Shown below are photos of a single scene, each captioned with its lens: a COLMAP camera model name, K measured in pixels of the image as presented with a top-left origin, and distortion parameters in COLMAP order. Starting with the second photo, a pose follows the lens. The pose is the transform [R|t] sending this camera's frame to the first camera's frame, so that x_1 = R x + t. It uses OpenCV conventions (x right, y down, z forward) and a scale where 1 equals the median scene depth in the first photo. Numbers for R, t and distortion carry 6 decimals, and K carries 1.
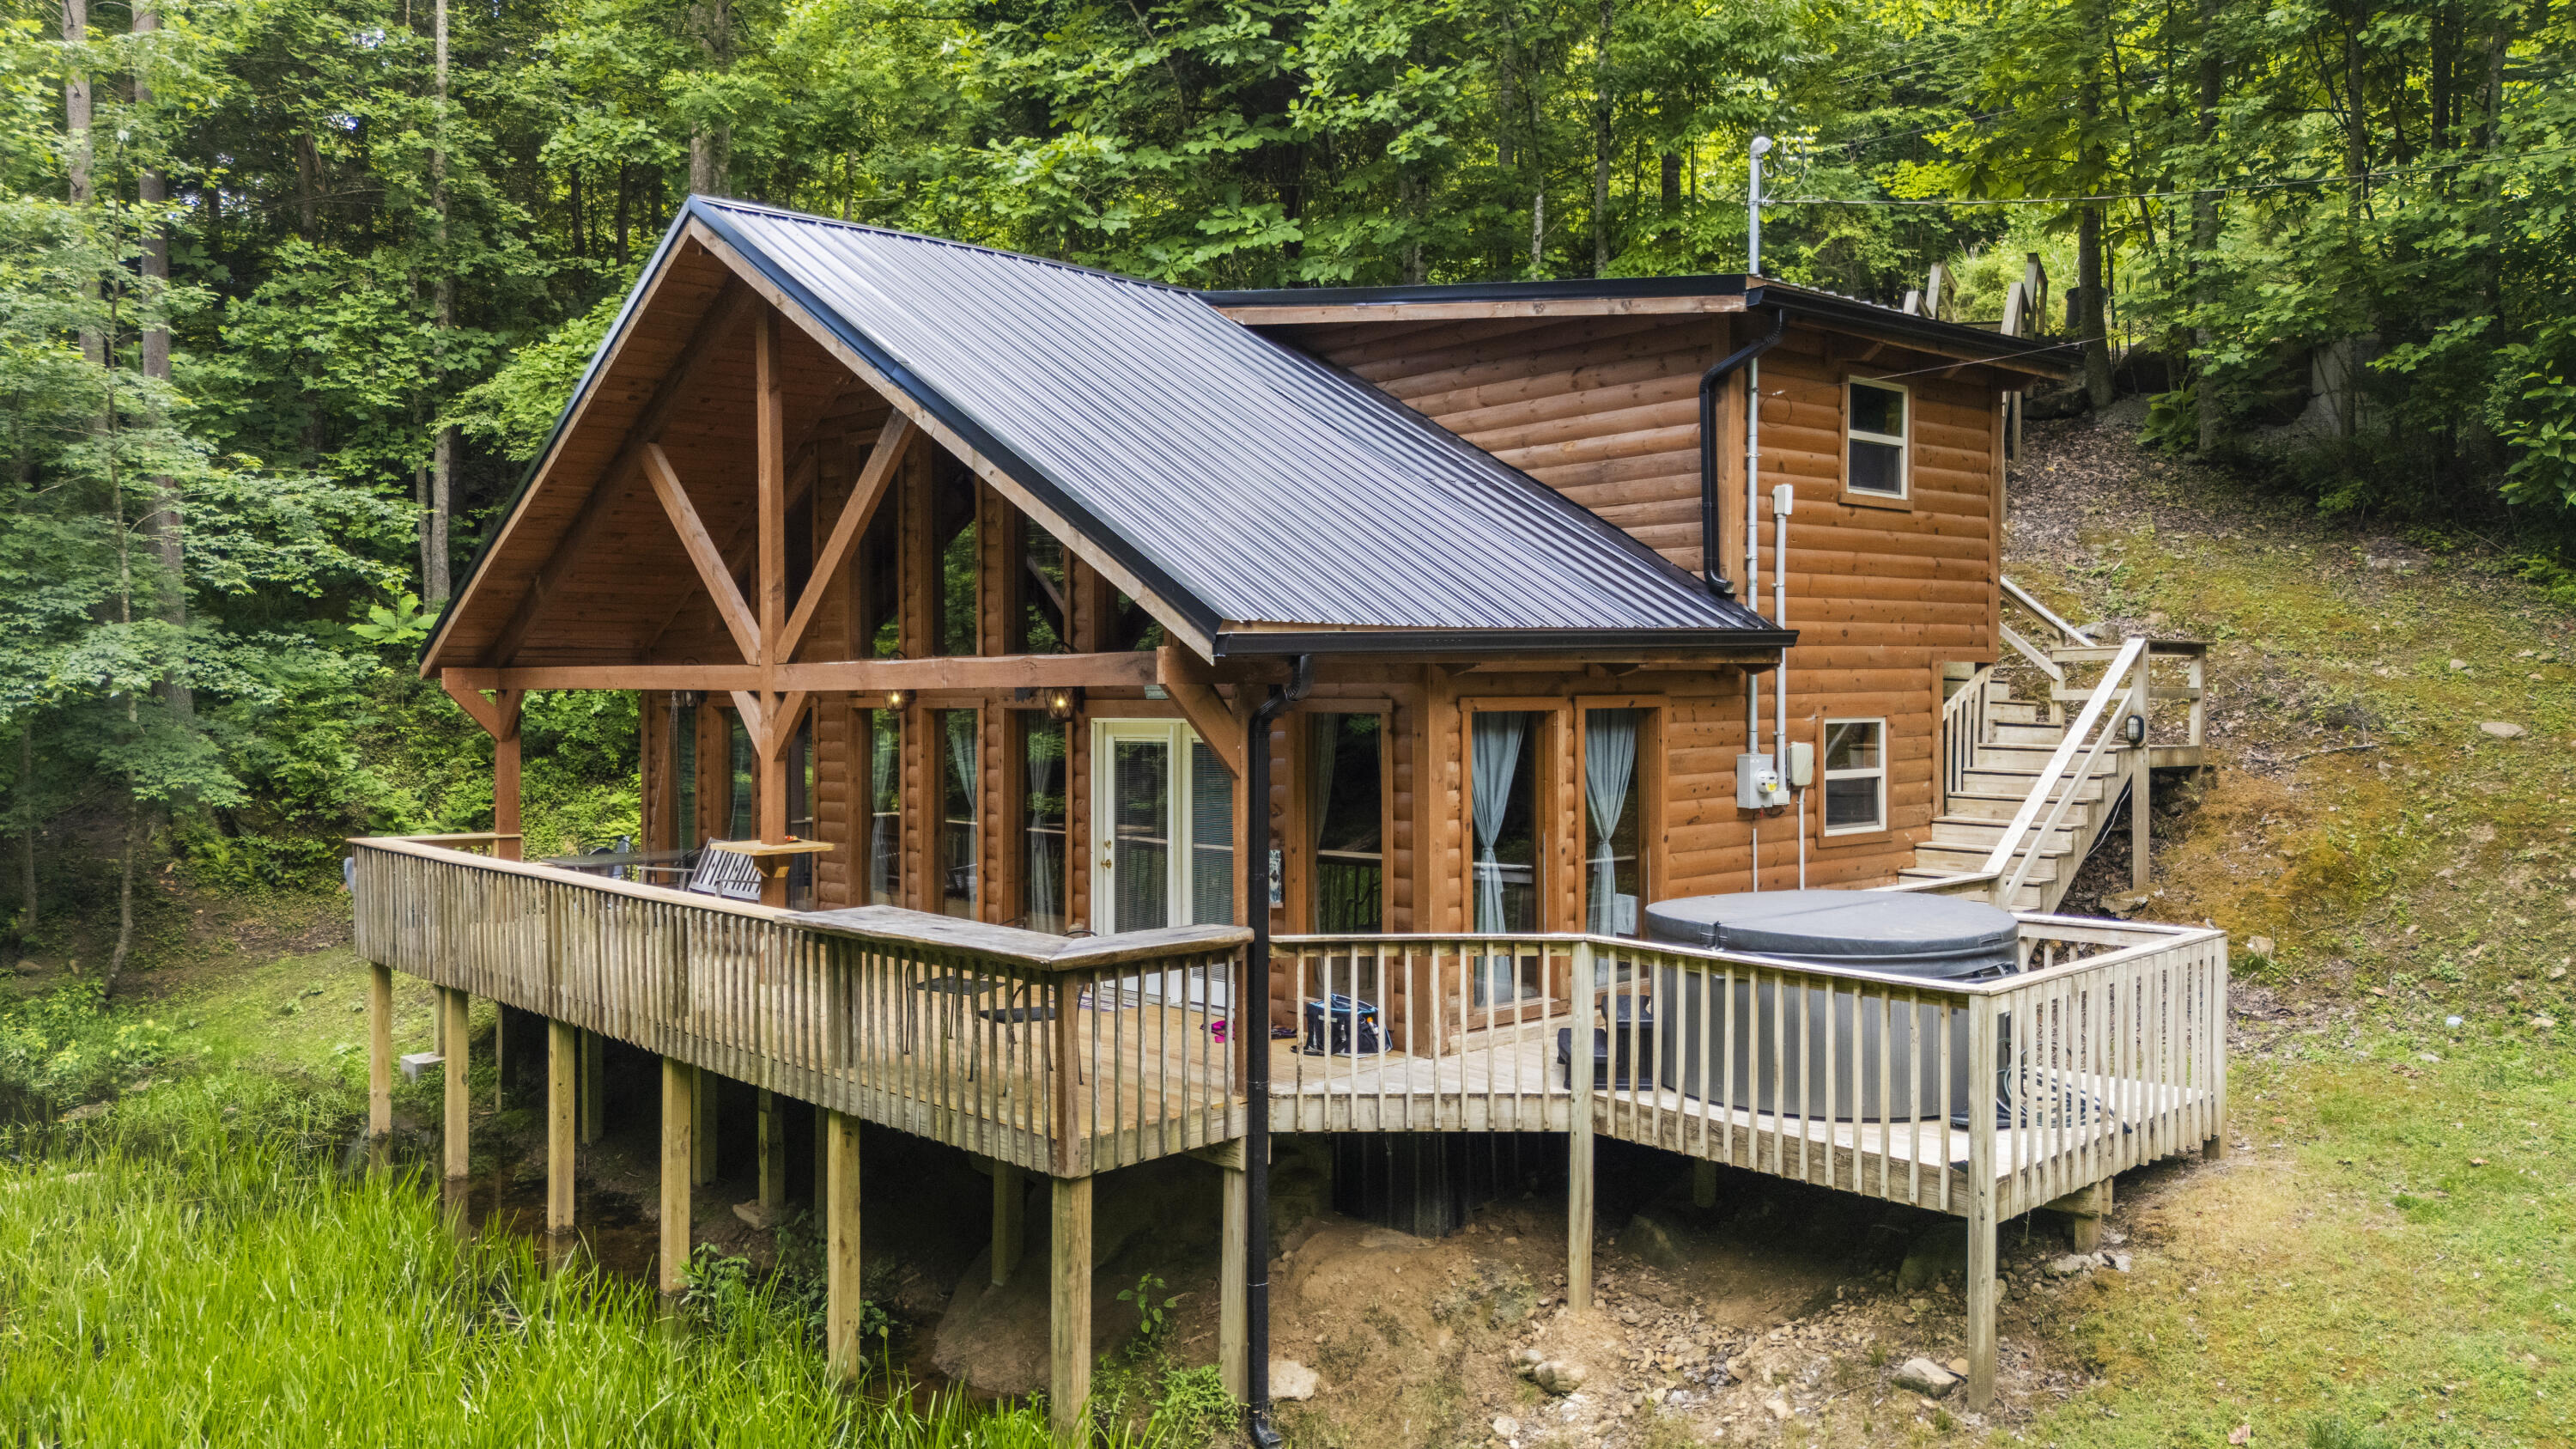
lens RADIAL K [[1862.9, 0, 1262.8], [0, 1862.9, 718.4], [0, 0, 1]] dist [0.029509, 0.003209]
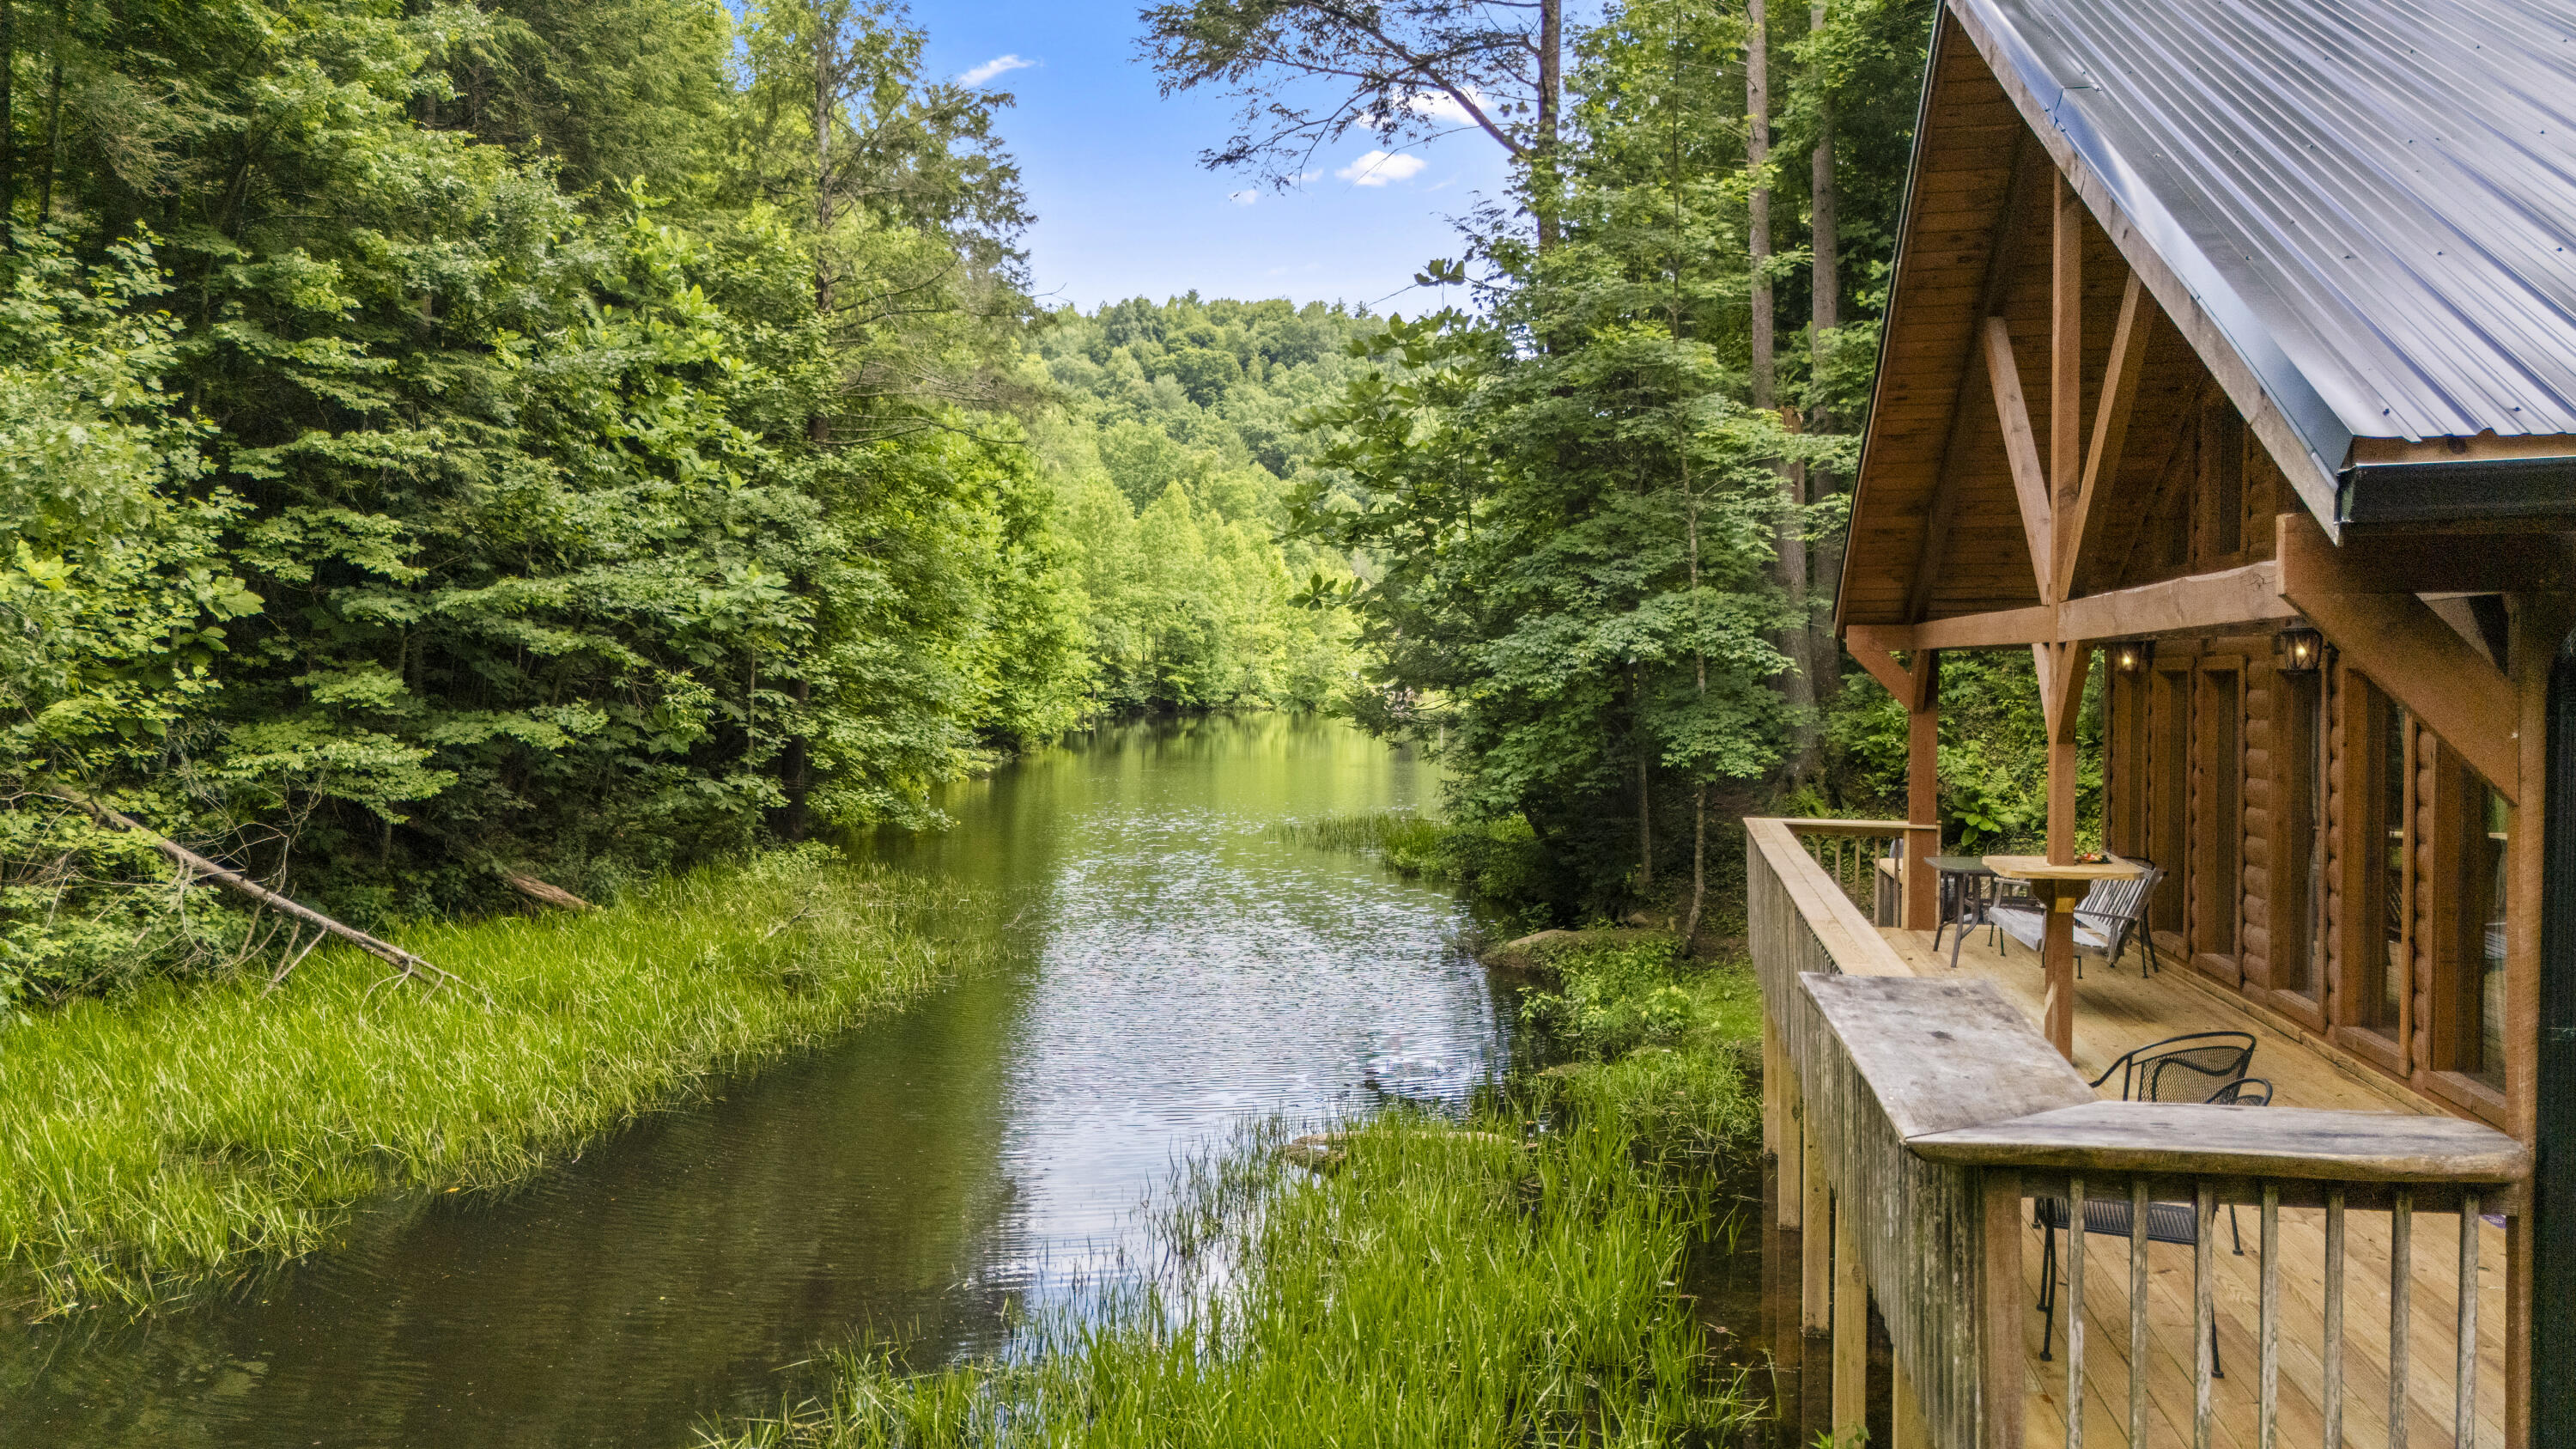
lens RADIAL K [[1862.9, 0, 1262.8], [0, 1862.9, 718.4], [0, 0, 1]] dist [0.029509, 0.003209]
pose [[0.579445, 0.017993, -0.814812, 0.130173], [-0.009394, 0.999837, 0.015399, 0.006359], [0.814957, -0.001269, 0.579520, 0.354021]]
